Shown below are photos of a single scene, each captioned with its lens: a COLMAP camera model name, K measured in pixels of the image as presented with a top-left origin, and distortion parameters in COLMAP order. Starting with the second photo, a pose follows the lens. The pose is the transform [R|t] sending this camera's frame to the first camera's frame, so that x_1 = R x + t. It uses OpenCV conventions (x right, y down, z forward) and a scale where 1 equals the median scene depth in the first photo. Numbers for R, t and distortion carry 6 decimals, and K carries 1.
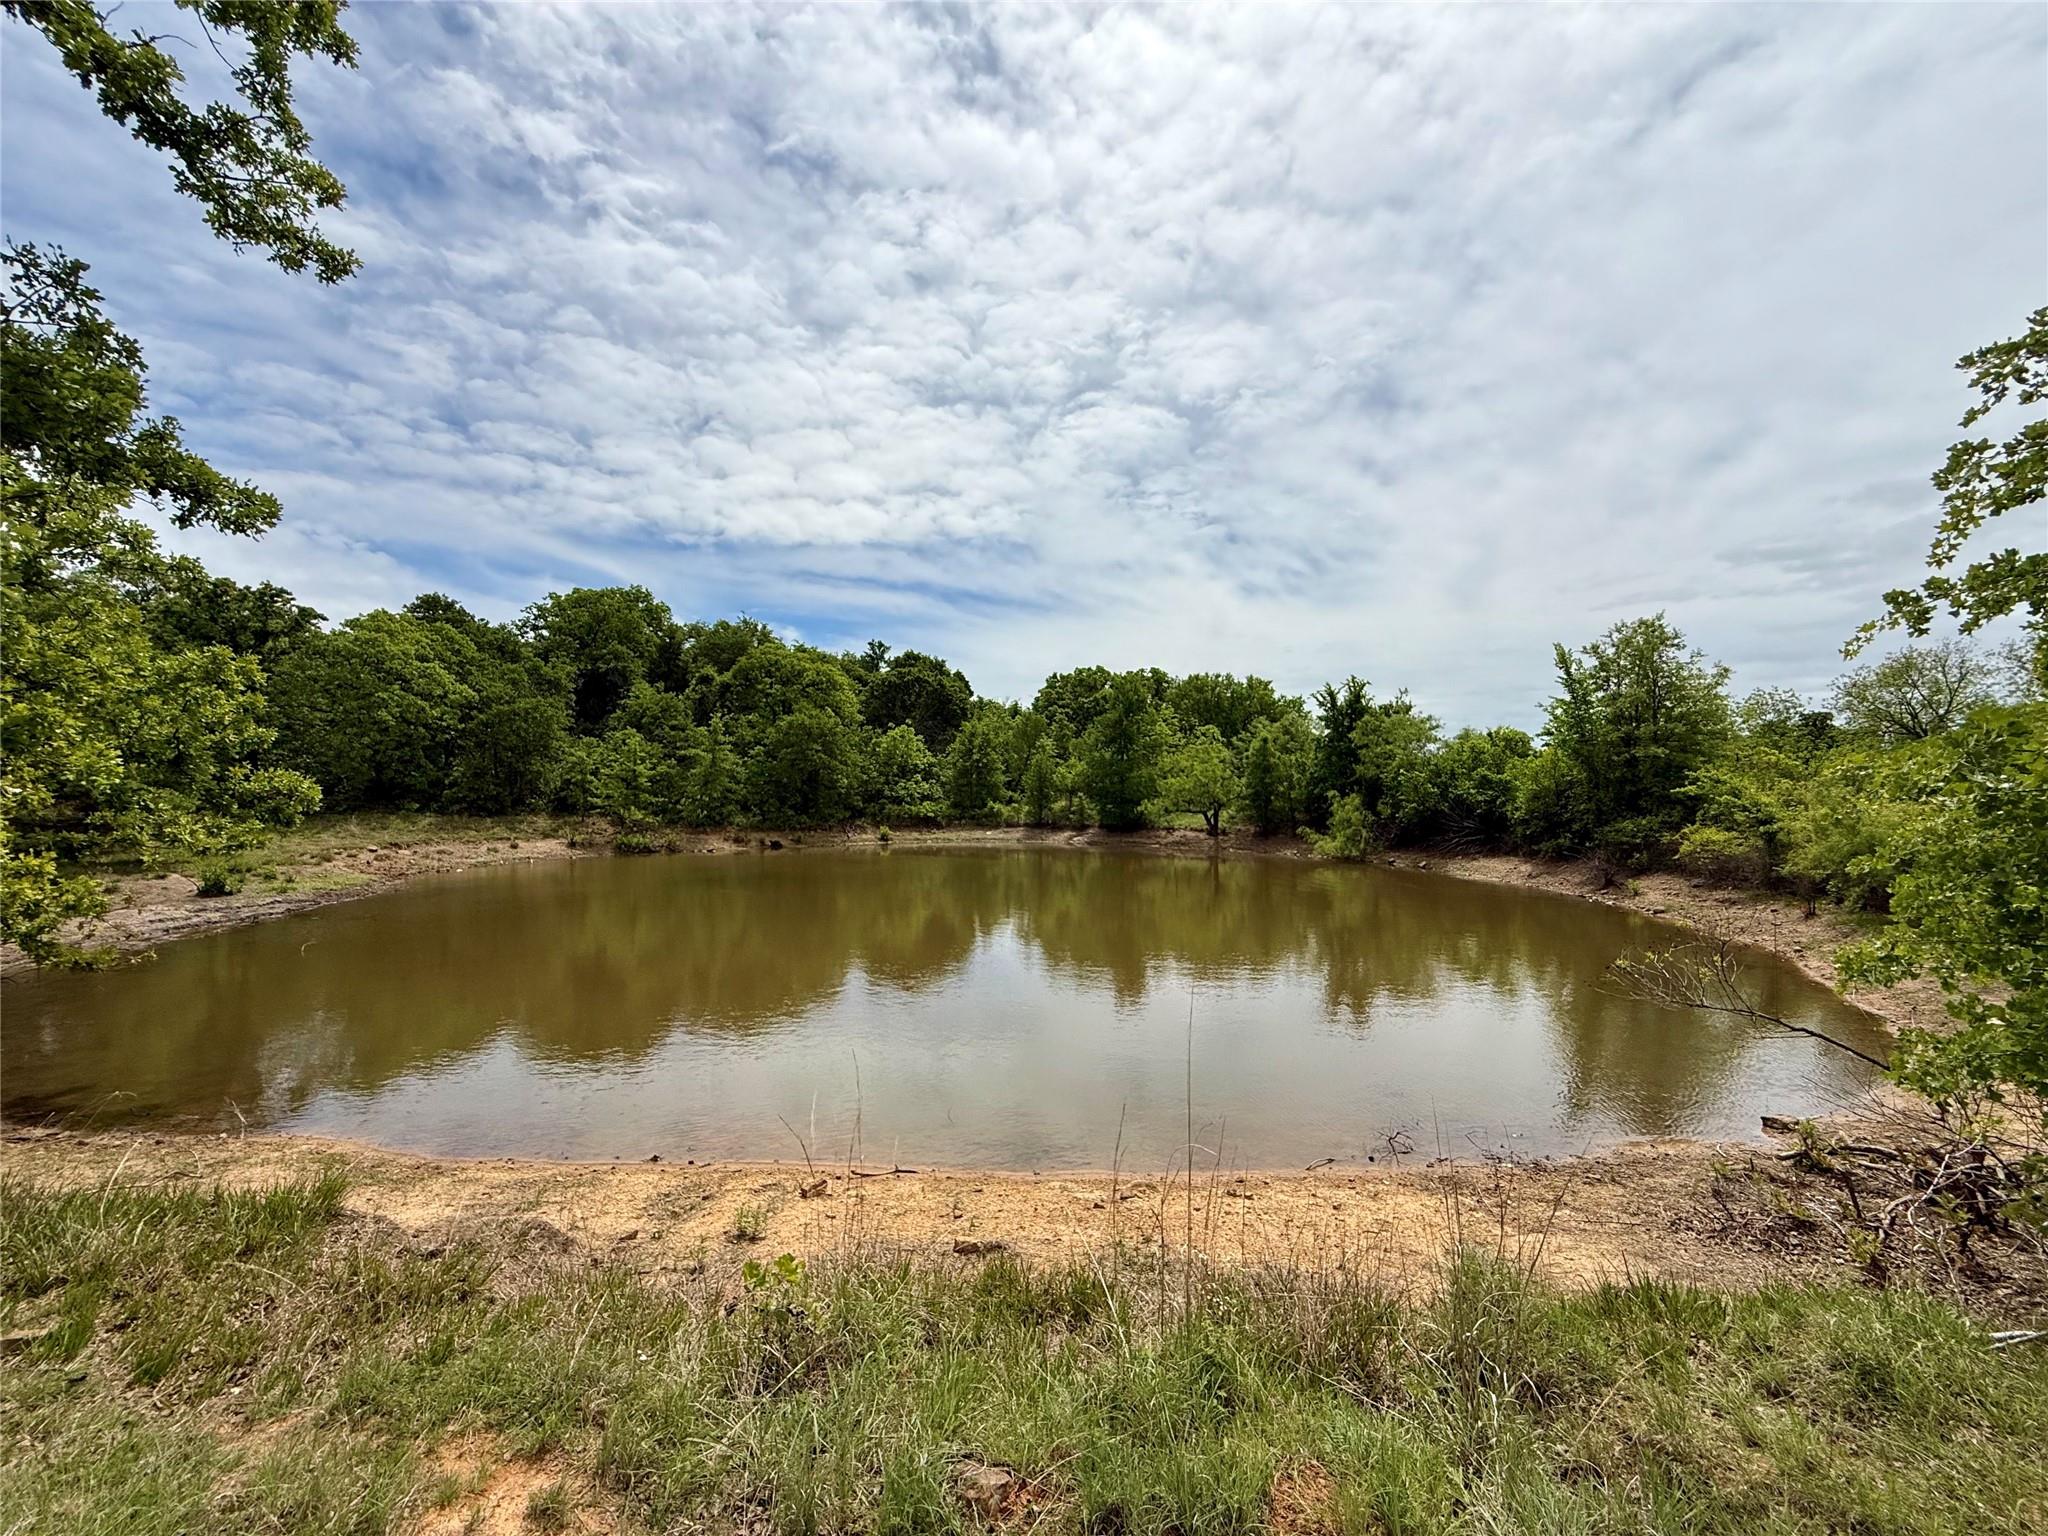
lens RADIAL K [[819.7, 0, 1024.3], [0, 819.7, 760.6], [0, 0, 1]] dist [0.004850, 0.000551]
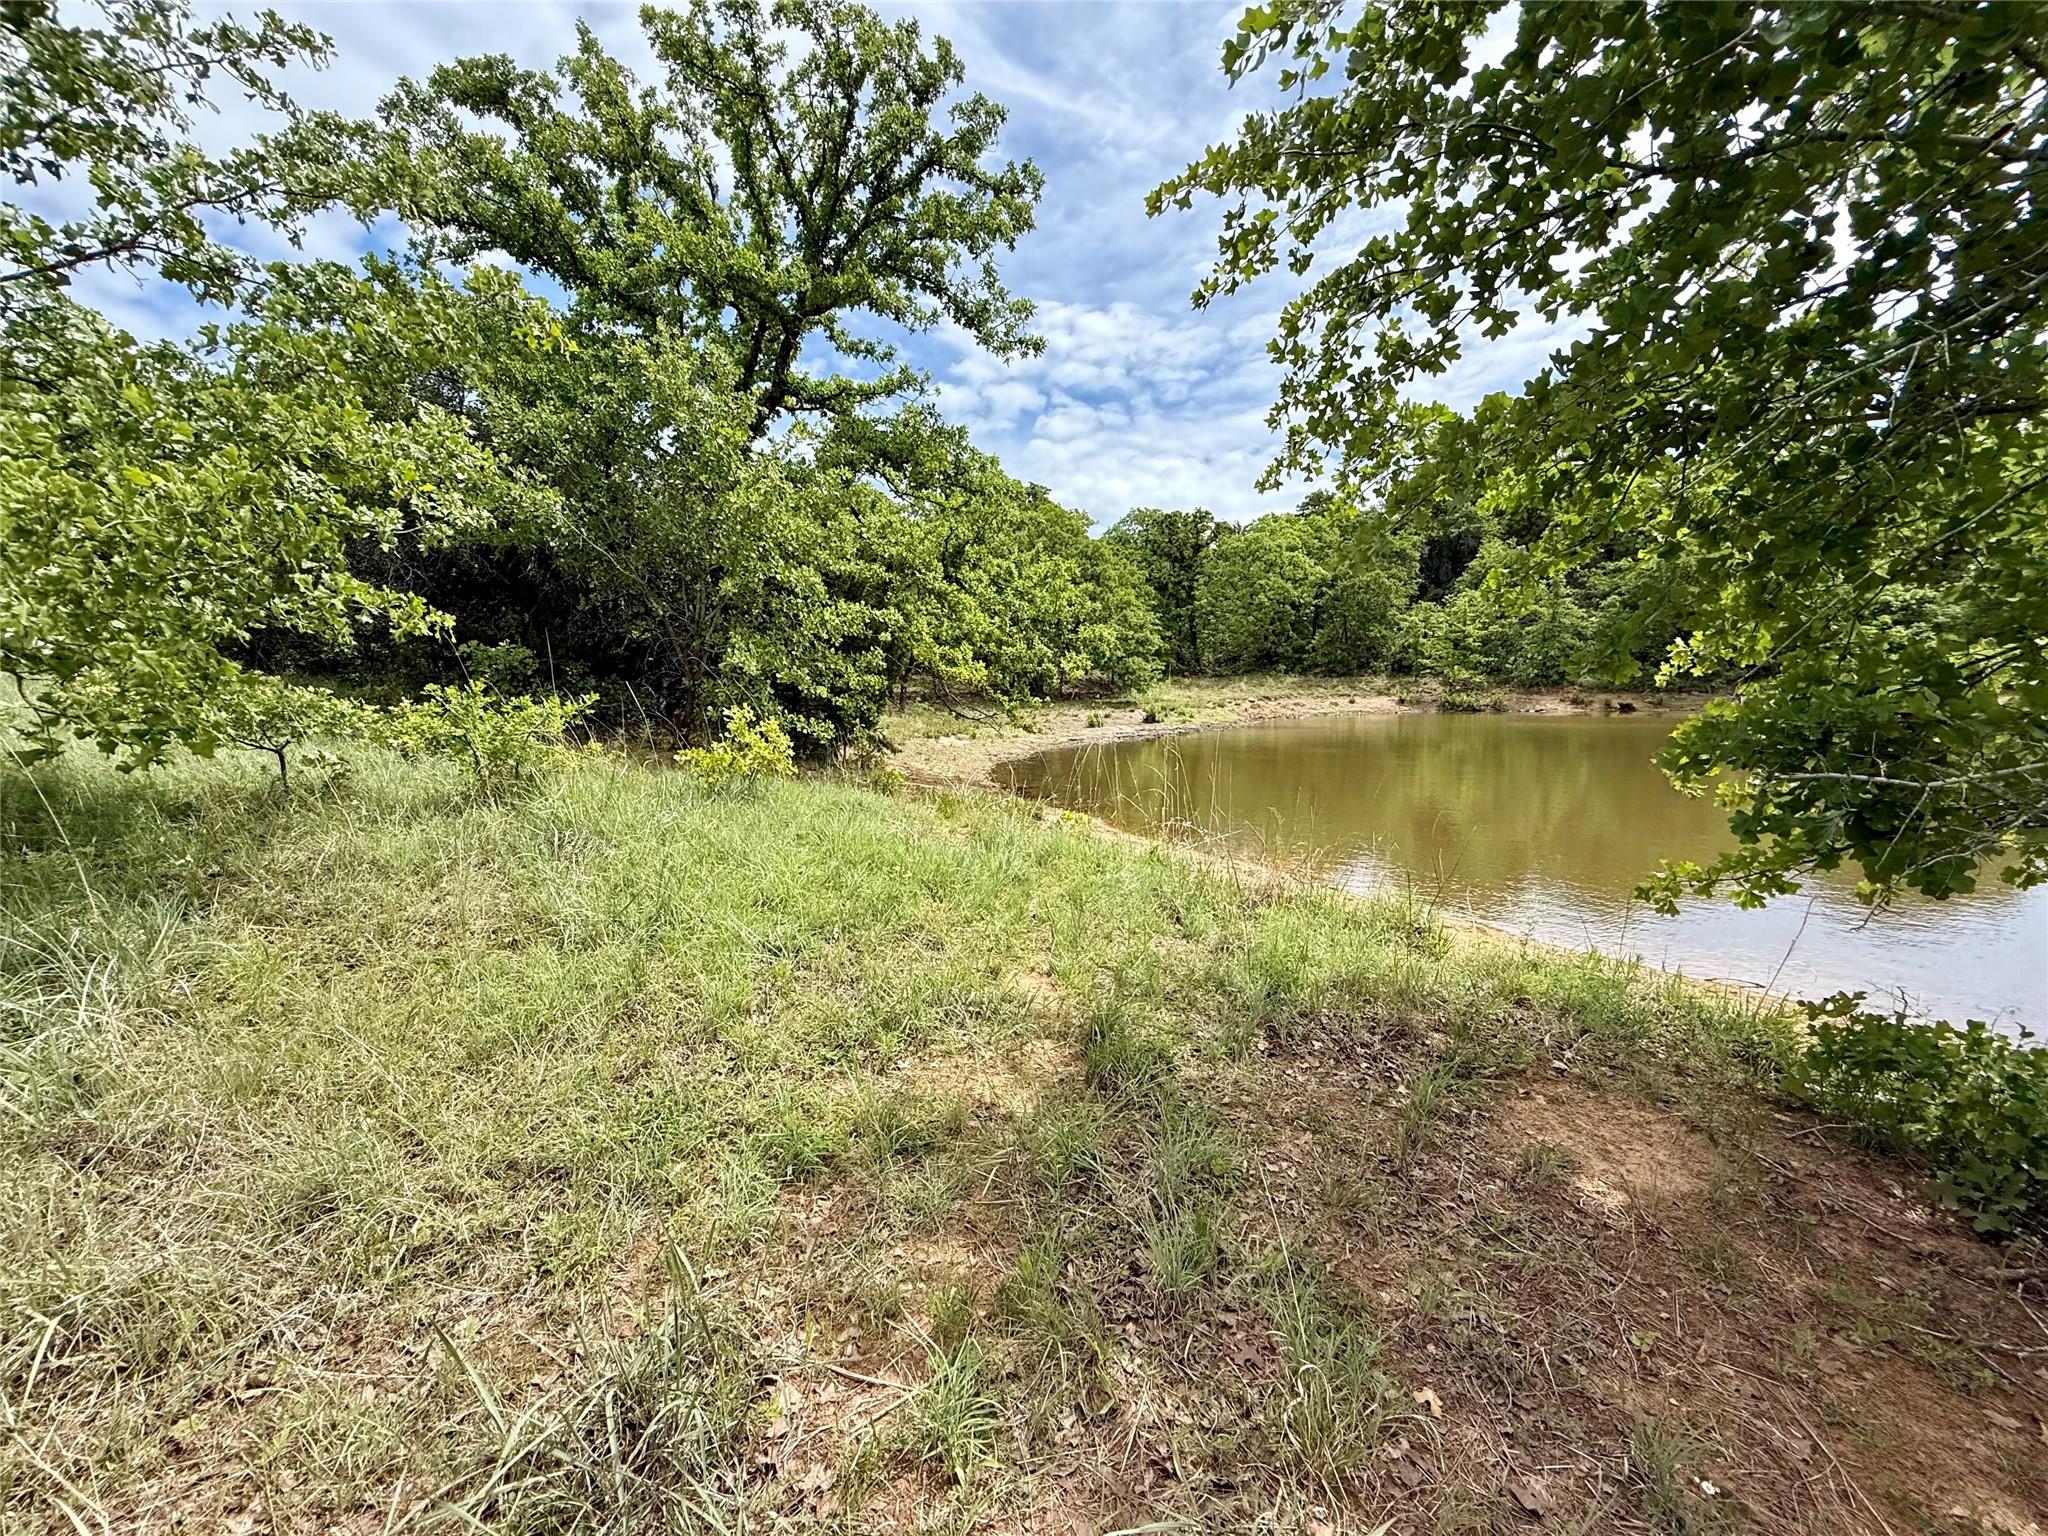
lens RADIAL K [[819.7, 0, 1027.7], [0, 819.7, 770.7], [0, 0, 1]] dist [0.004850, 0.000551]
pose [[0.532289, 0.085184, -0.842266, 0.115624], [0.056487, 0.989134, 0.135735, 0.014677], [0.844676, -0.119827, 0.521694, -0.016562]]
